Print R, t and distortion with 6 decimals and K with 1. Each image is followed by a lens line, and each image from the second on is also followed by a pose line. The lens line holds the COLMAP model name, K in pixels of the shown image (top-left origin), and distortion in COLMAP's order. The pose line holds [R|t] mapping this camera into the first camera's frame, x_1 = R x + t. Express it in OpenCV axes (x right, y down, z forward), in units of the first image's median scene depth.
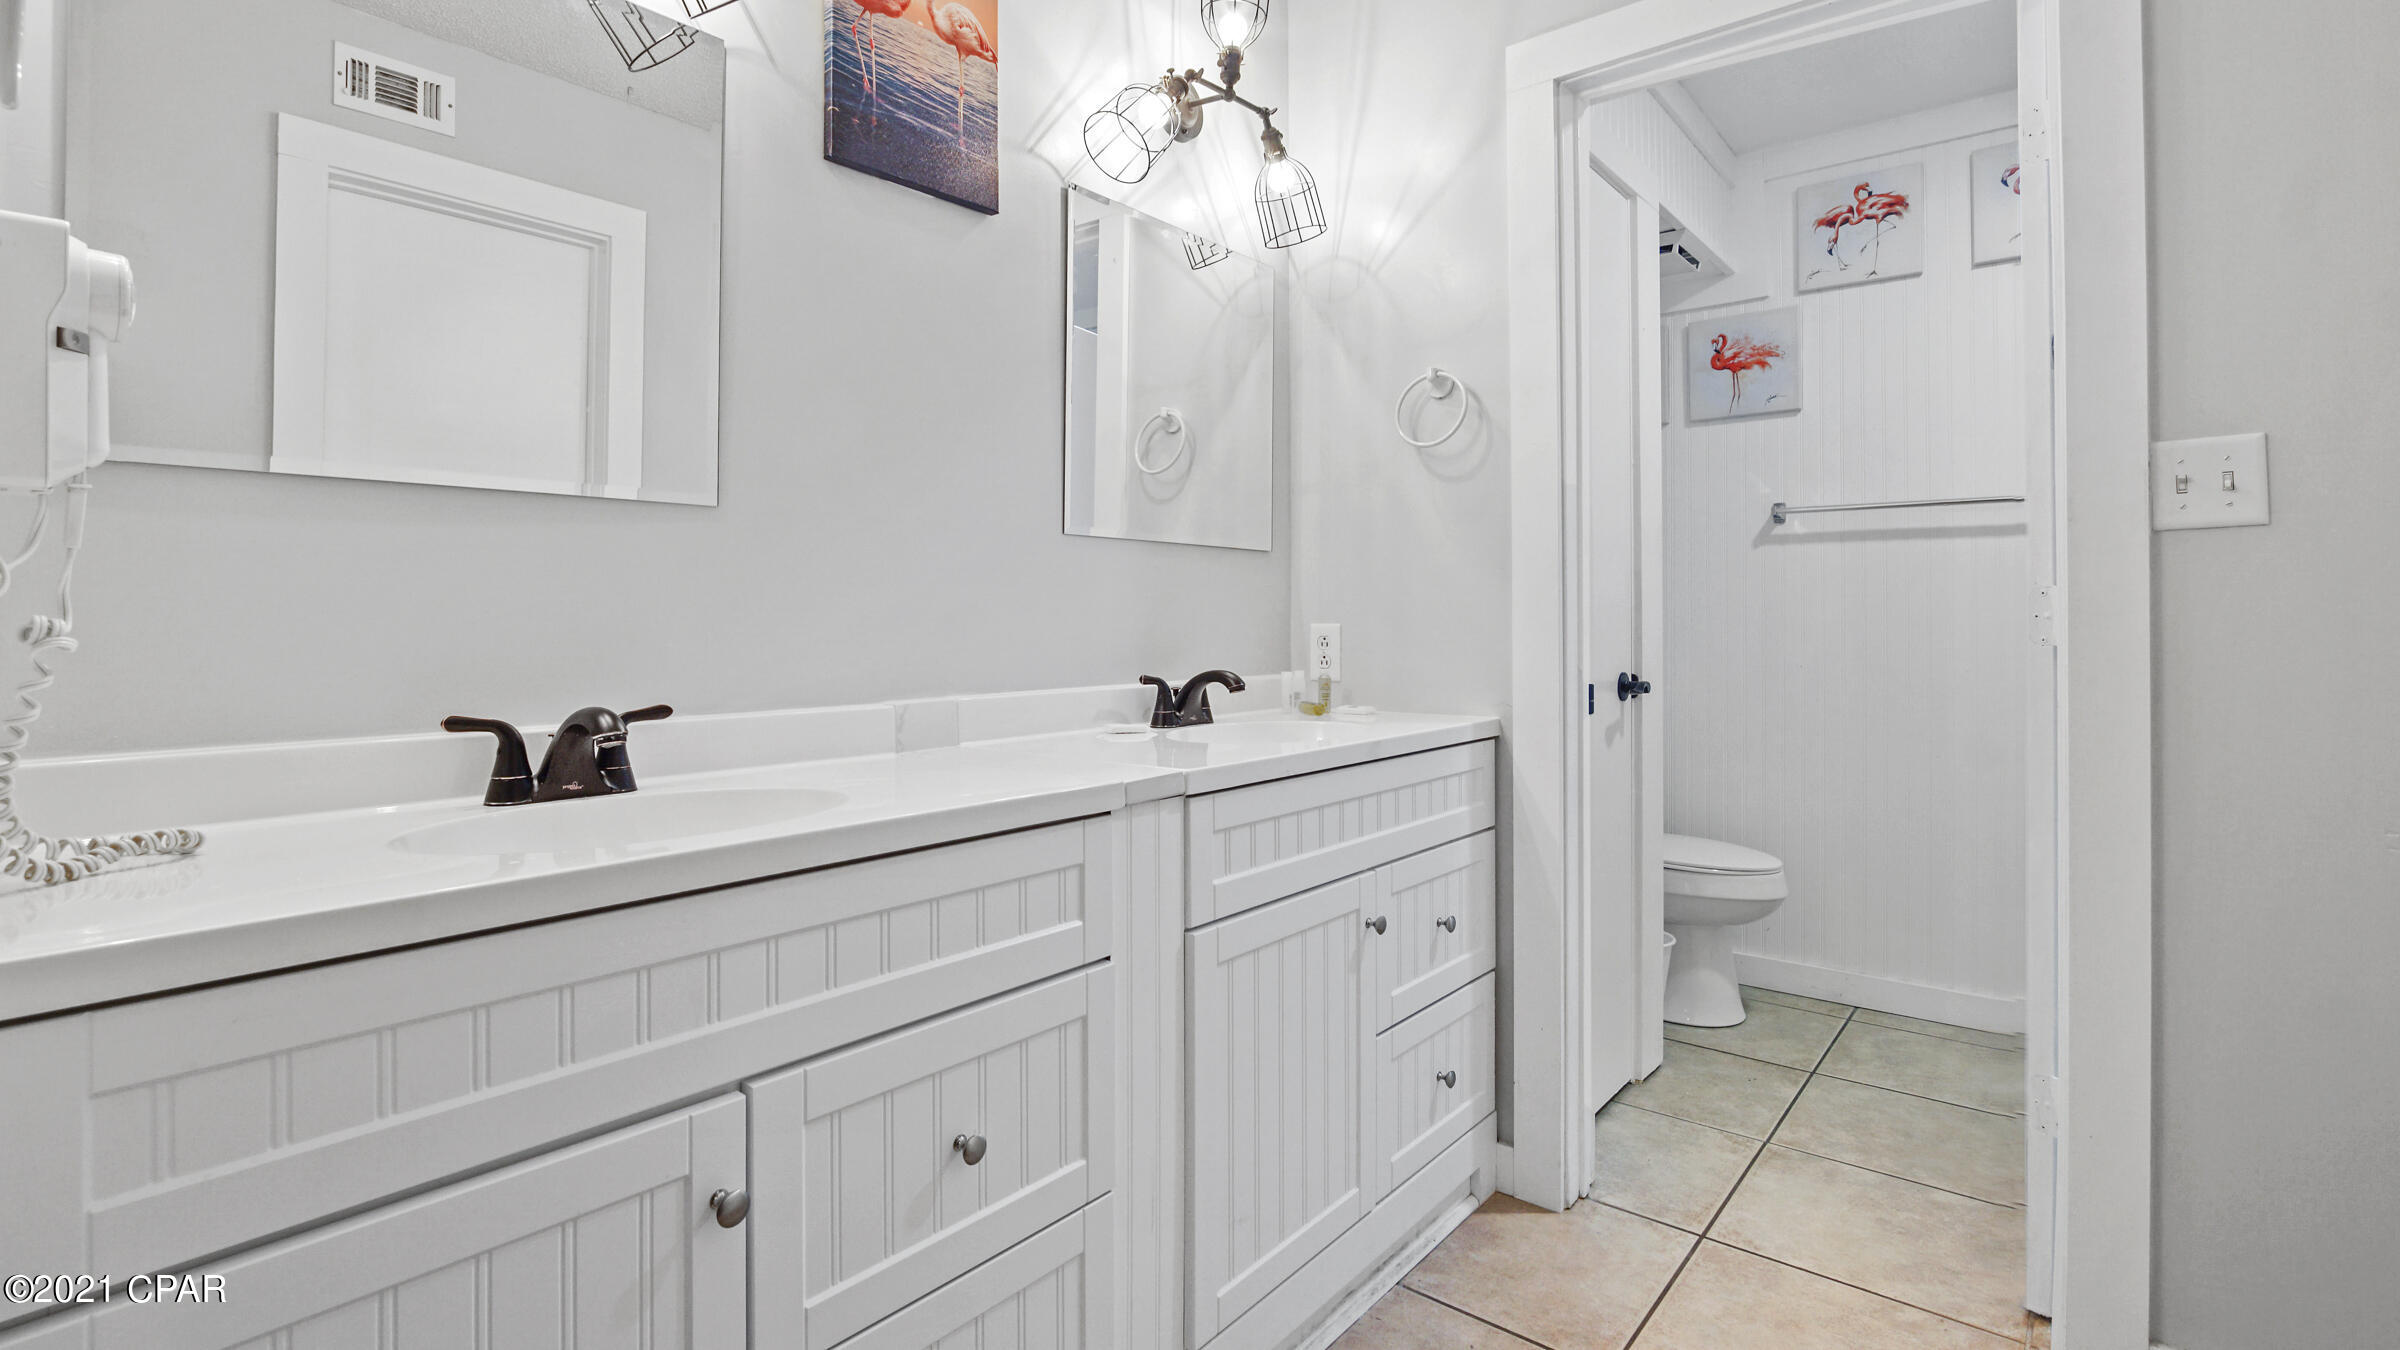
lens RADIAL K [[1096.8, 0, 1201.8], [0, 1096.8, 626.1], [0, 0, 1]] dist [-0.013142, 0.000629]
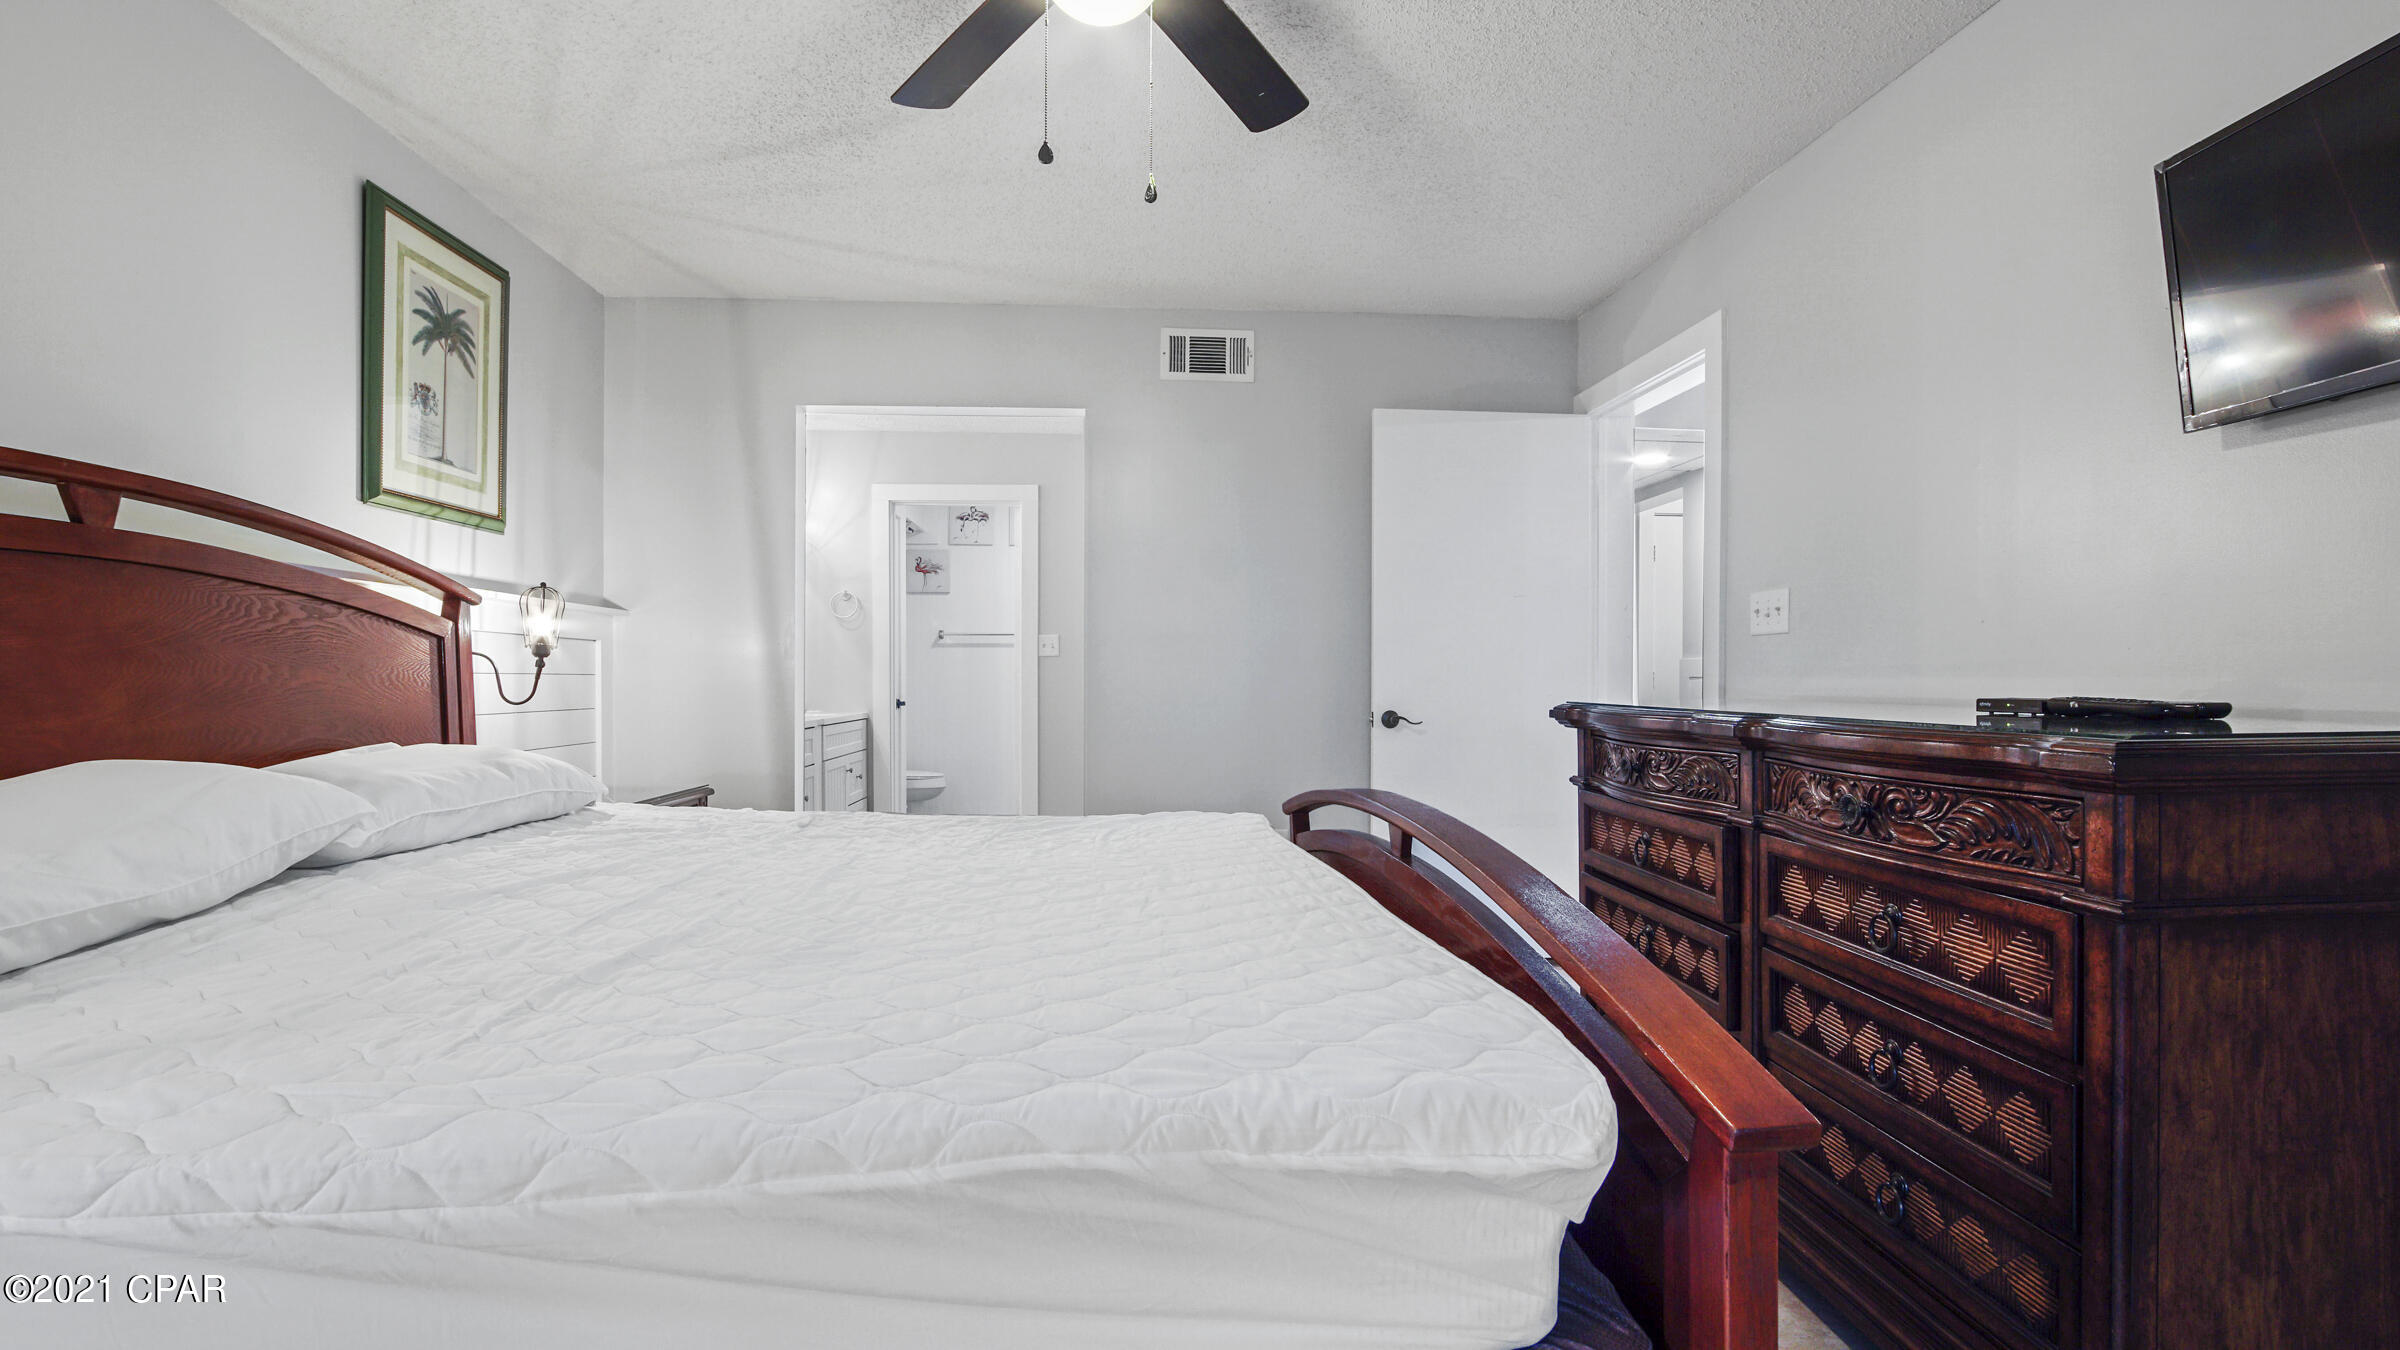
lens RADIAL K [[1096.8, 0, 1201.8], [0, 1096.8, 626.1], [0, 0, 1]] dist [-0.013142, 0.000629]
pose [[0.720526, 0.033194, 0.692633, -0.901727], [0.005120, 0.998572, -0.053182, 0.011567], [-0.693409, 0.041865, 0.719327, -1.400053]]
